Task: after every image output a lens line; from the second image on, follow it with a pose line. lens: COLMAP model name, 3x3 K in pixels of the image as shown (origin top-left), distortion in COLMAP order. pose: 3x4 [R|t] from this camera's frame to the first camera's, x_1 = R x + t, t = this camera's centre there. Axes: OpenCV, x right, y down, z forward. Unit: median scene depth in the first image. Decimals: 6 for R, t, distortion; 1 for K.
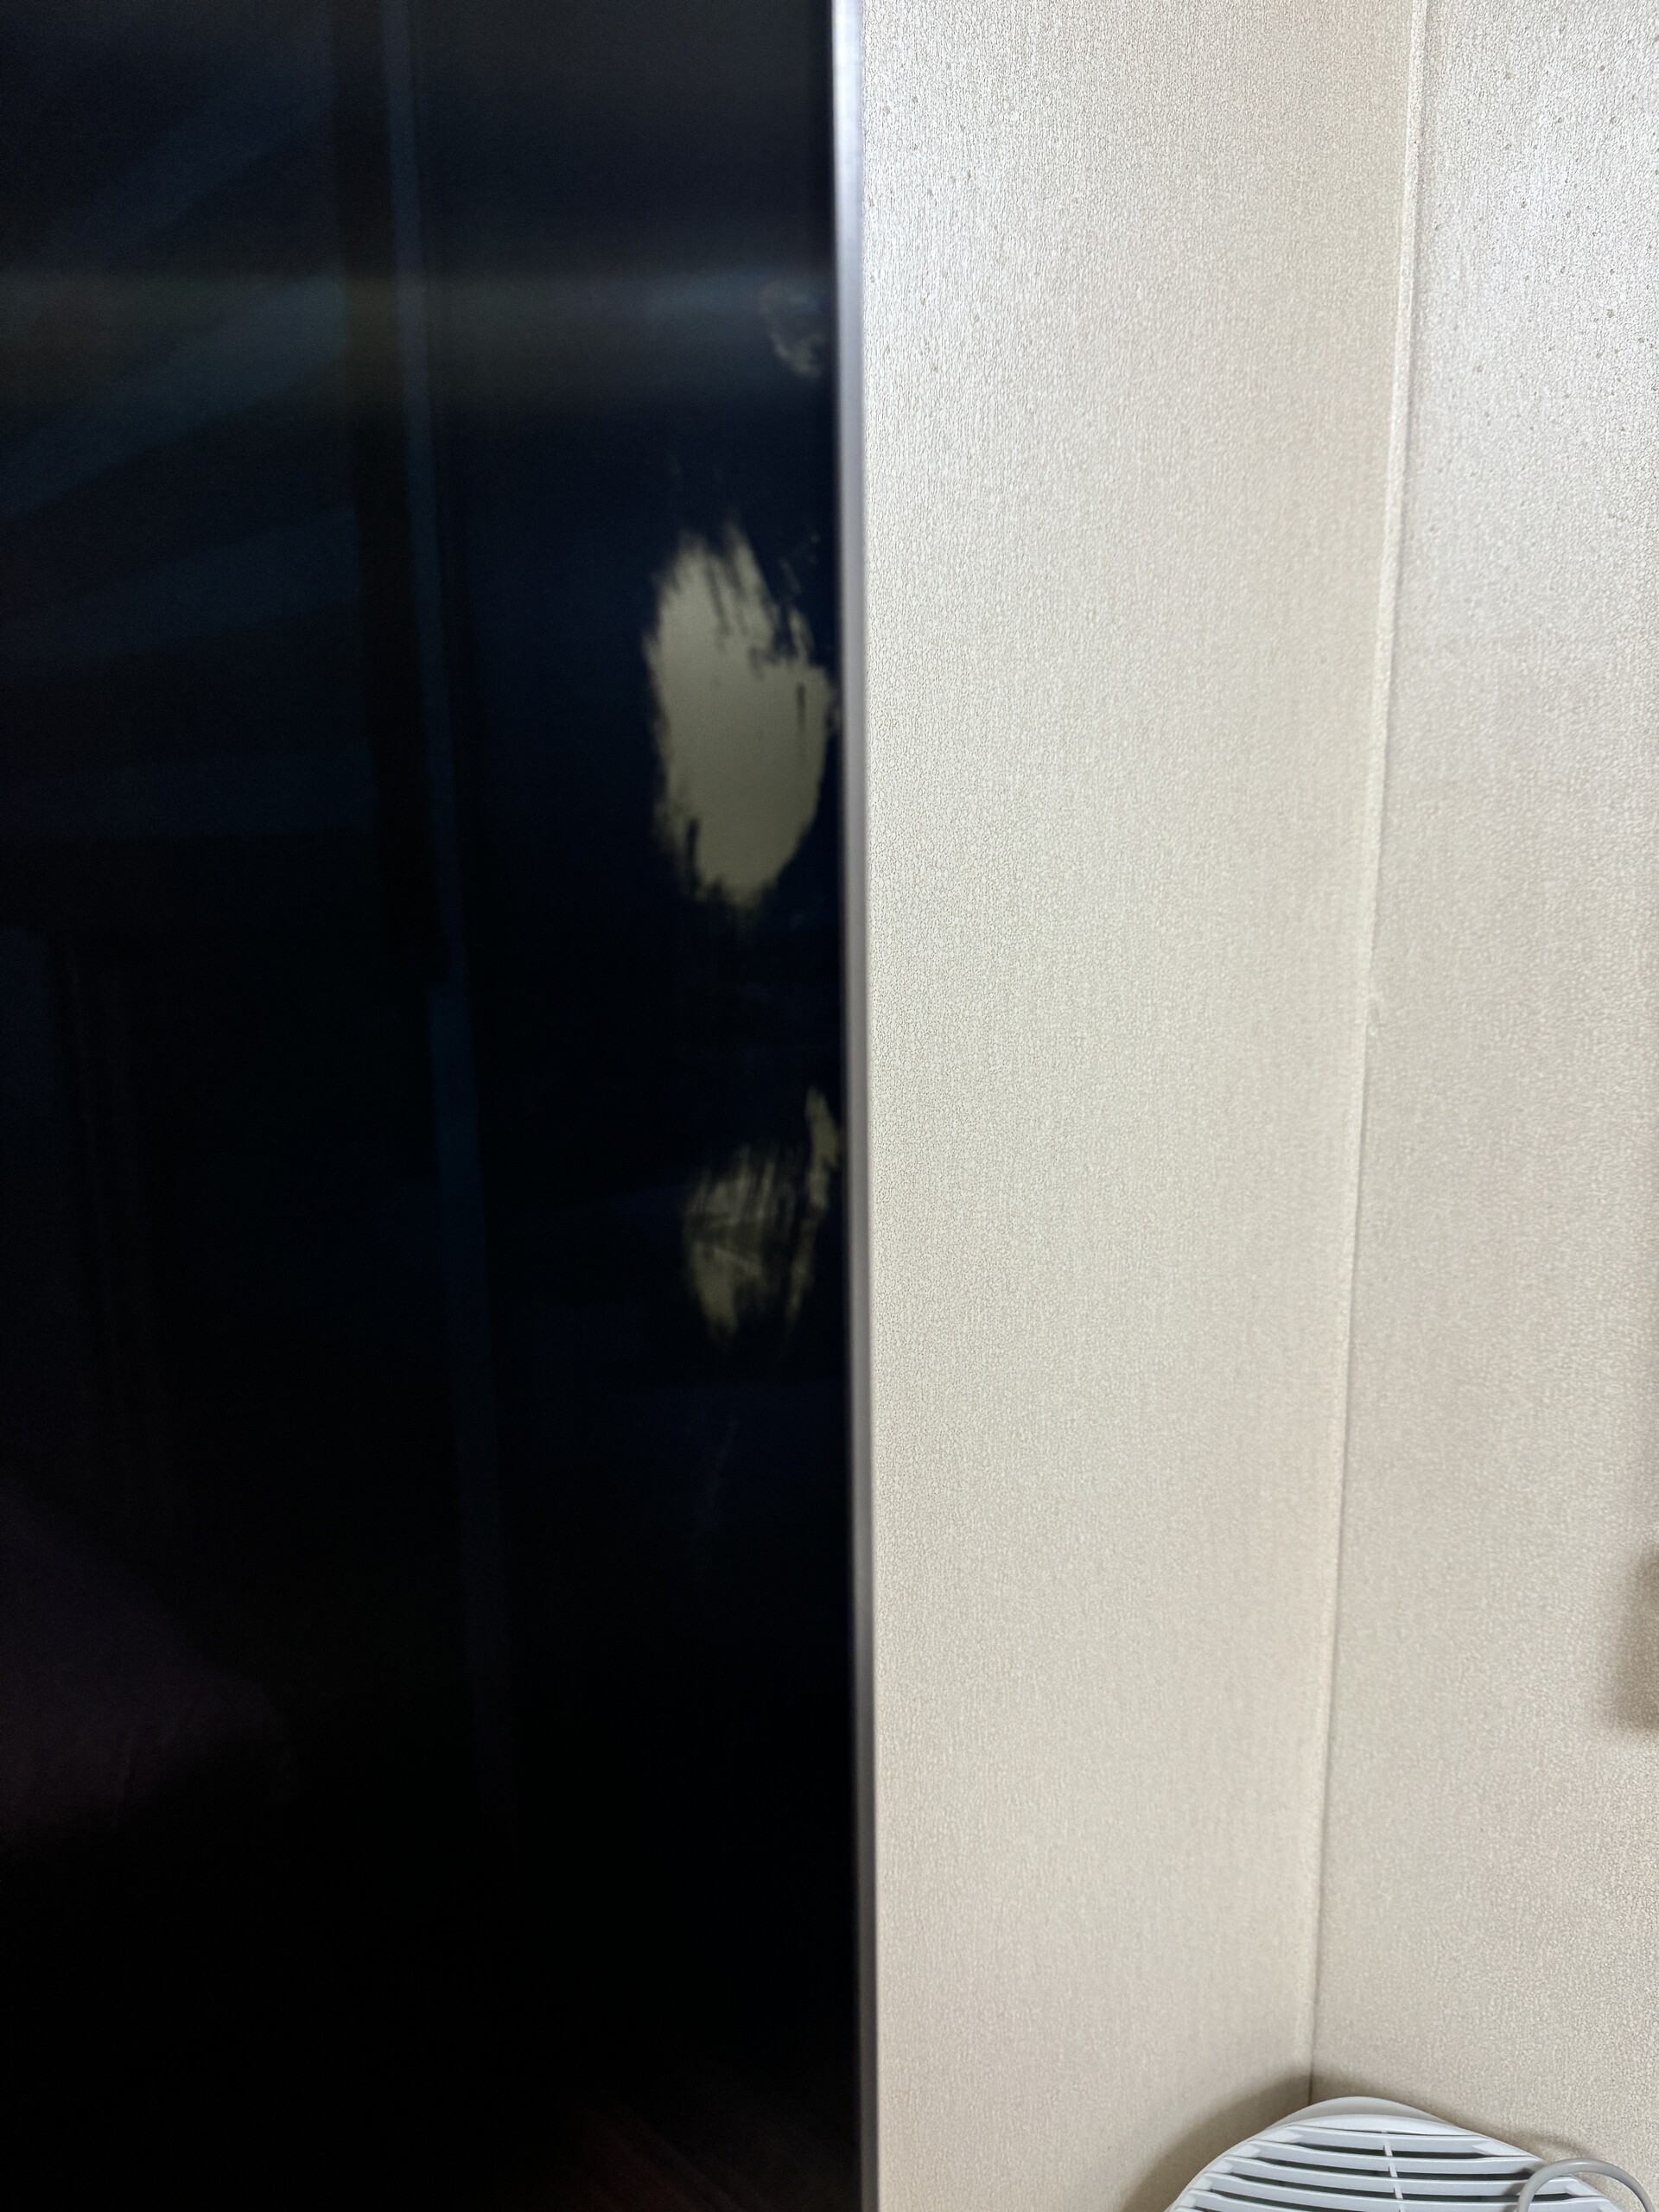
lens RADIAL K [[1526.5, 0, 829.5], [0, 1526.5, 1106.0], [0, 0, 1]] dist [0.006640, -0.000847]
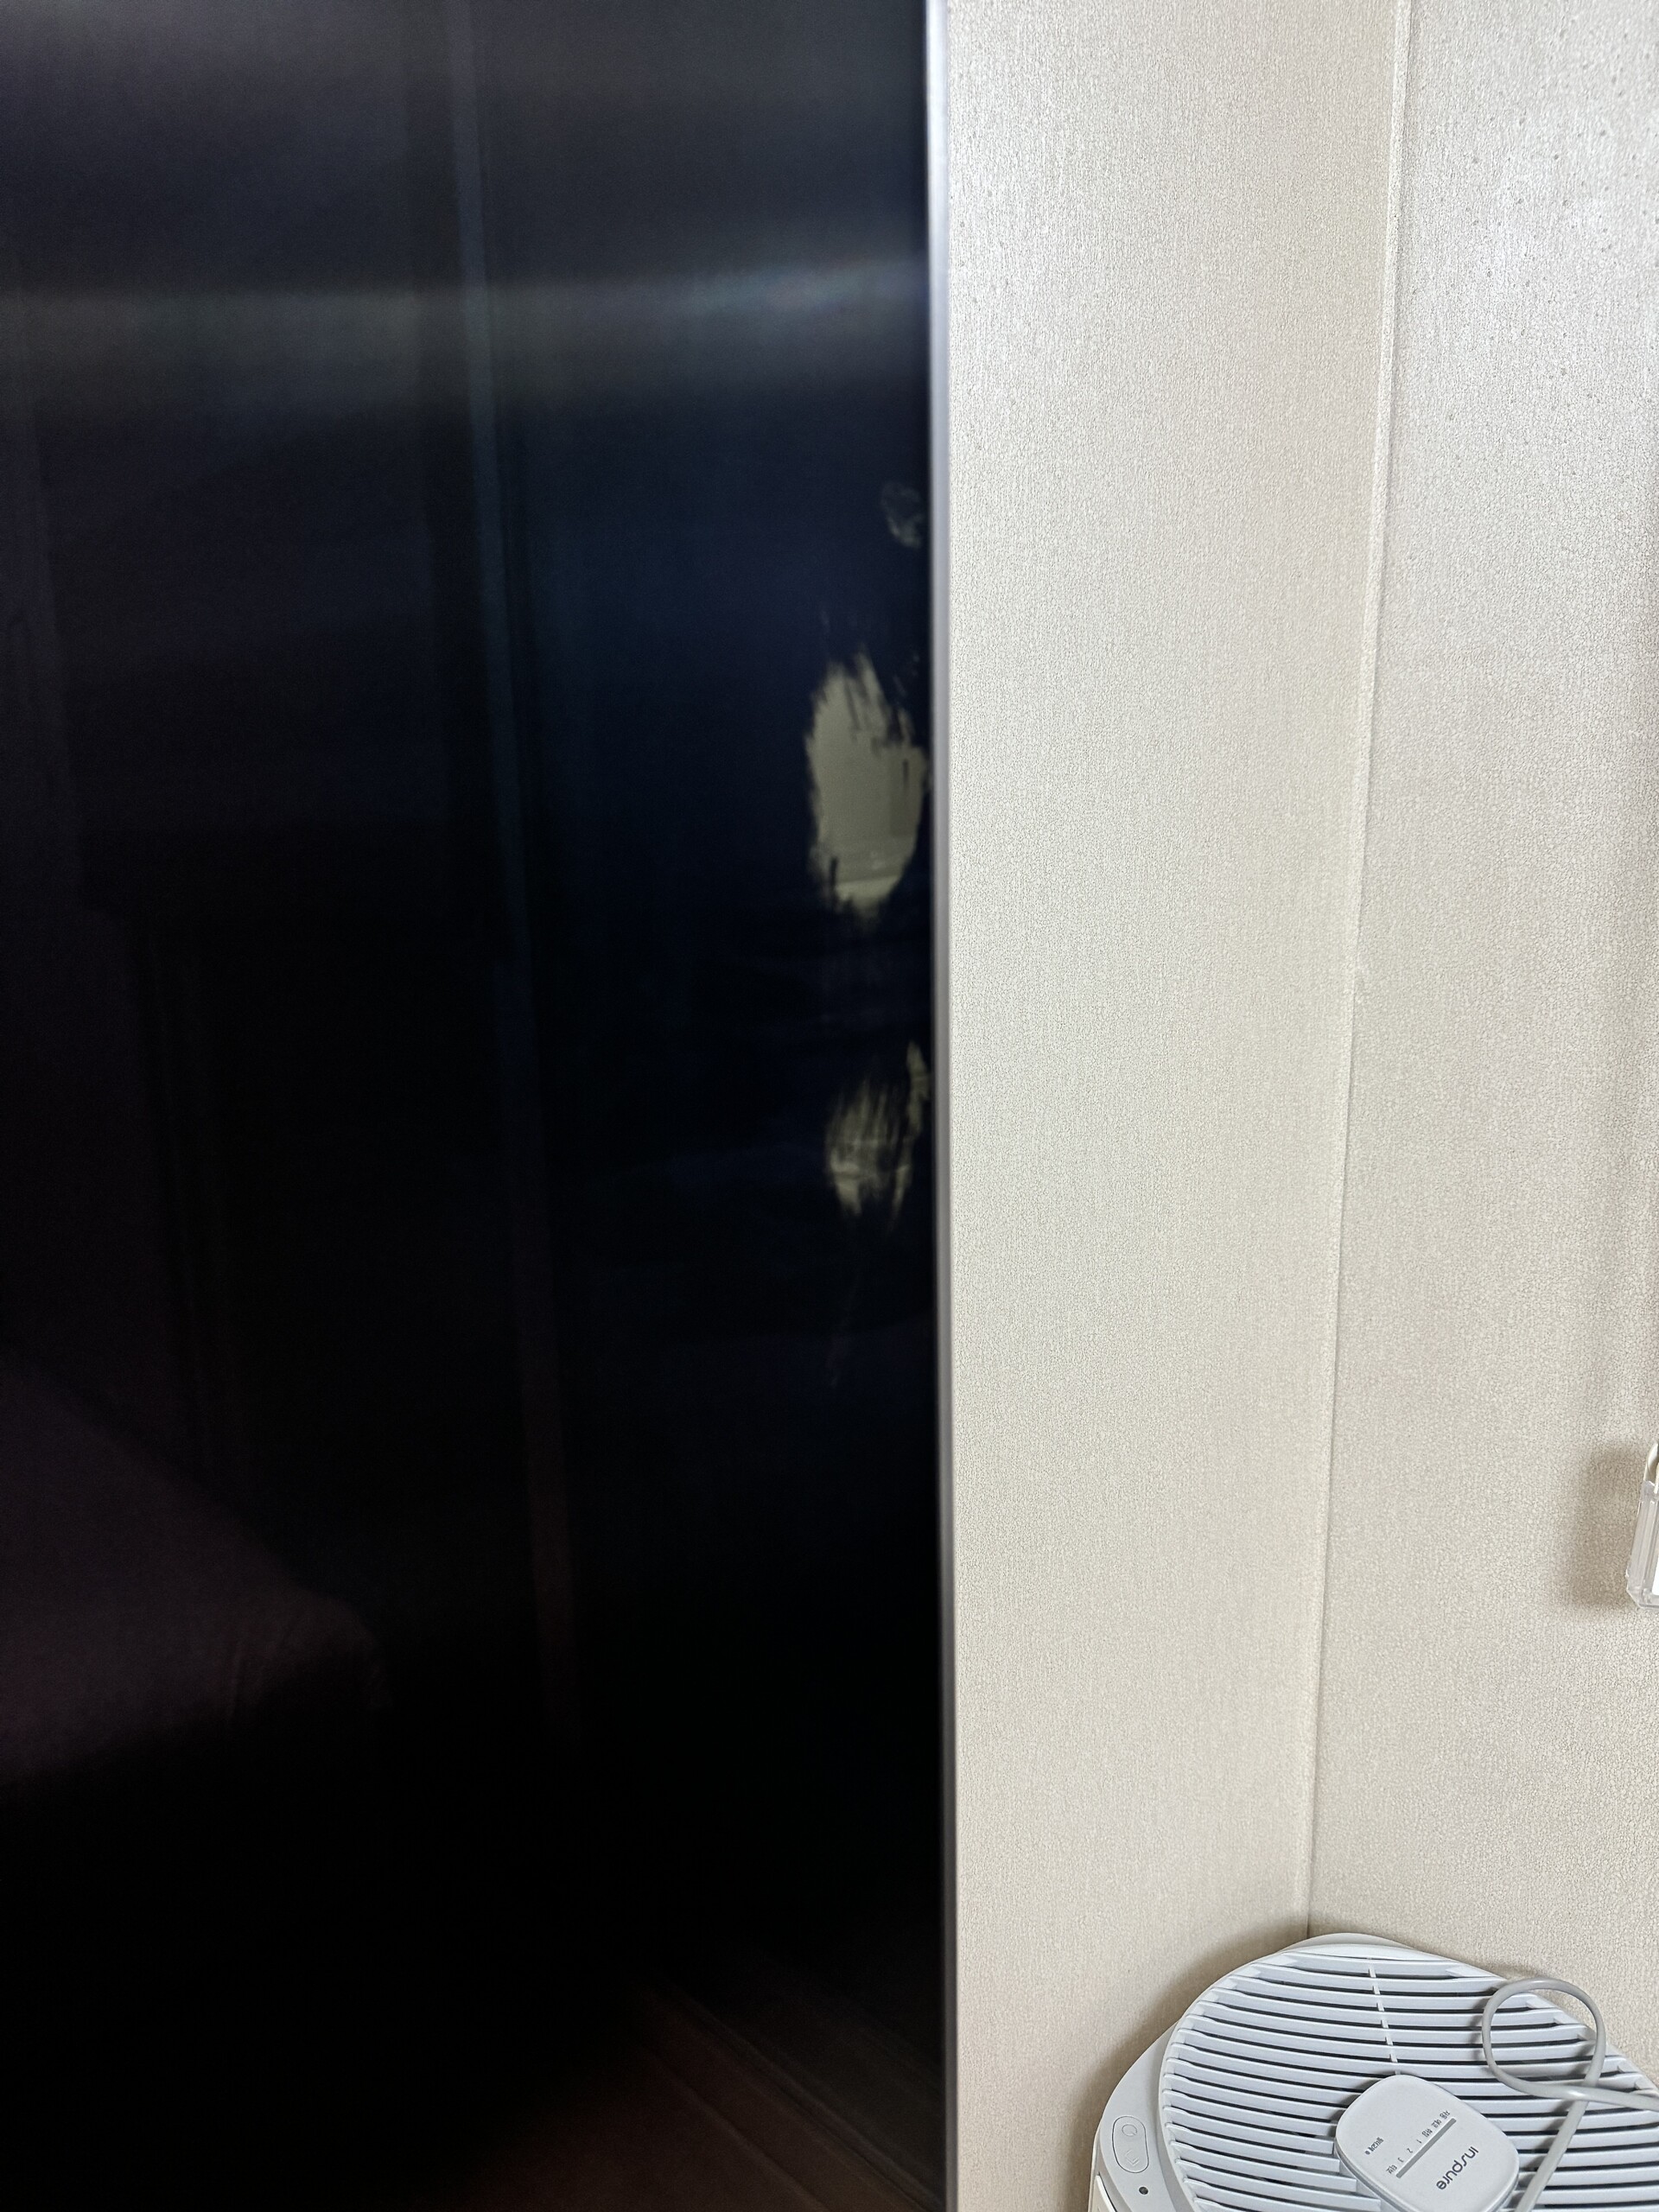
lens RADIAL K [[1529.0, 0, 829.5], [0, 1529.0, 1106.0], [0, 0, 1]] dist [0.035442, -0.032421]
pose [[0.999913, -0.005332, -0.012067, -0.027224], [0.005552, 0.999816, 0.018351, 0.007906], [0.011967, -0.018416, 0.999759, -0.161852]]
